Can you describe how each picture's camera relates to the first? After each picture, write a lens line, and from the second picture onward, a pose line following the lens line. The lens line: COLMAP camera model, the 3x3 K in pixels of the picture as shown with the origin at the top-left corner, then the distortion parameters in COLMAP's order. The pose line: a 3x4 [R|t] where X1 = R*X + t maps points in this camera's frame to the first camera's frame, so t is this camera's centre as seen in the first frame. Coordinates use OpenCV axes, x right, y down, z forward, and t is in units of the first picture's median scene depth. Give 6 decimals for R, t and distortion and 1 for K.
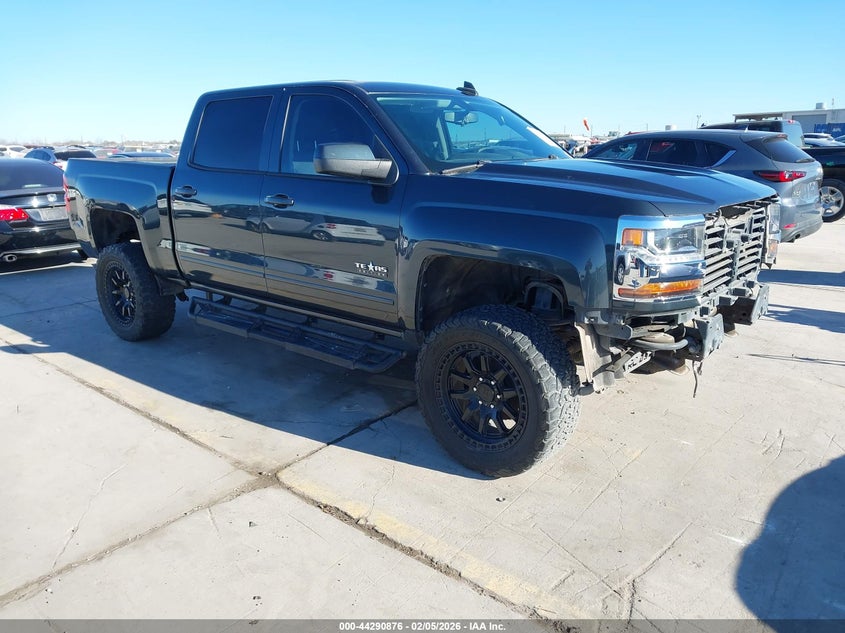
lens RADIAL K [[657.3, 0, 422.5], [0, 657.3, 316.5], [0, 0, 1]] dist [0.004116, 0.003943]
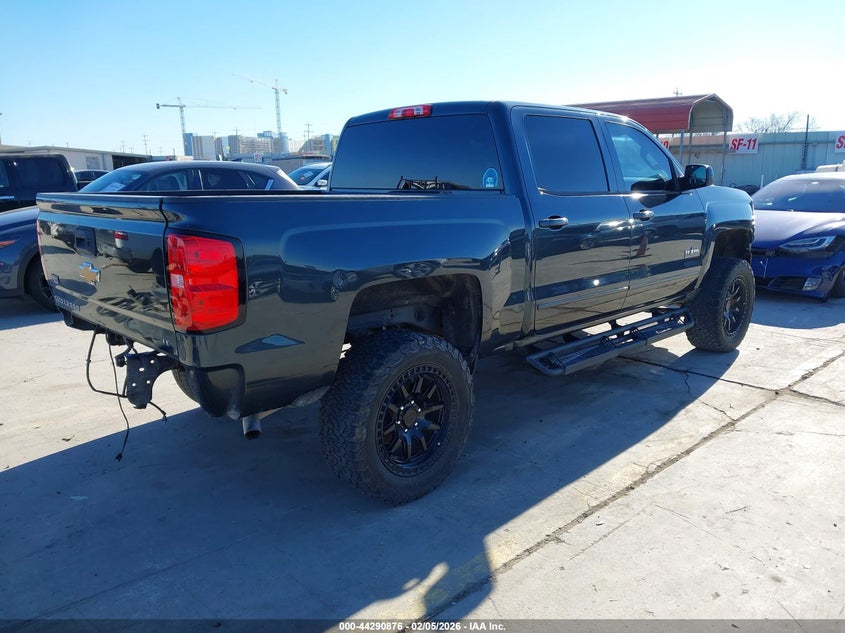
lens RADIAL K [[657.3, 0, 422.5], [0, 657.3, 316.5], [0, 0, 1]] dist [0.004116, 0.003943]
pose [[0.083266, -0.178528, 0.980405, -1.270161], [0.263629, 0.952717, 0.151096, -0.254640], [-0.961024, 0.245882, 0.126394, 1.152637]]
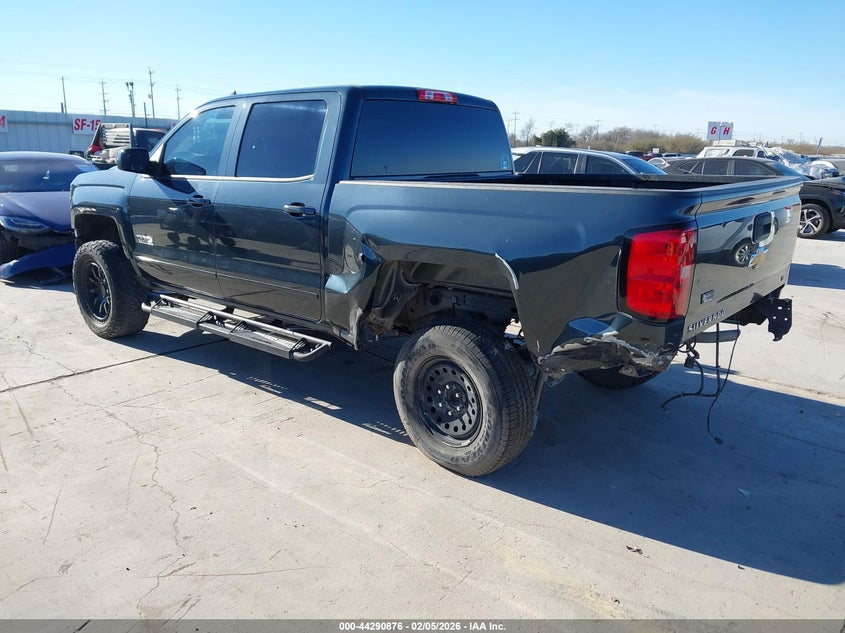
lens RADIAL K [[657.3, 0, 422.5], [0, 657.3, 316.5], [0, 0, 1]] dist [0.004116, 0.003943]
pose [[-0.999658, 0.026082, 0.001638, -0.284246], [0.023586, 0.873445, 0.486352, -0.574830], [0.011254, 0.486224, -0.873762, 2.181008]]
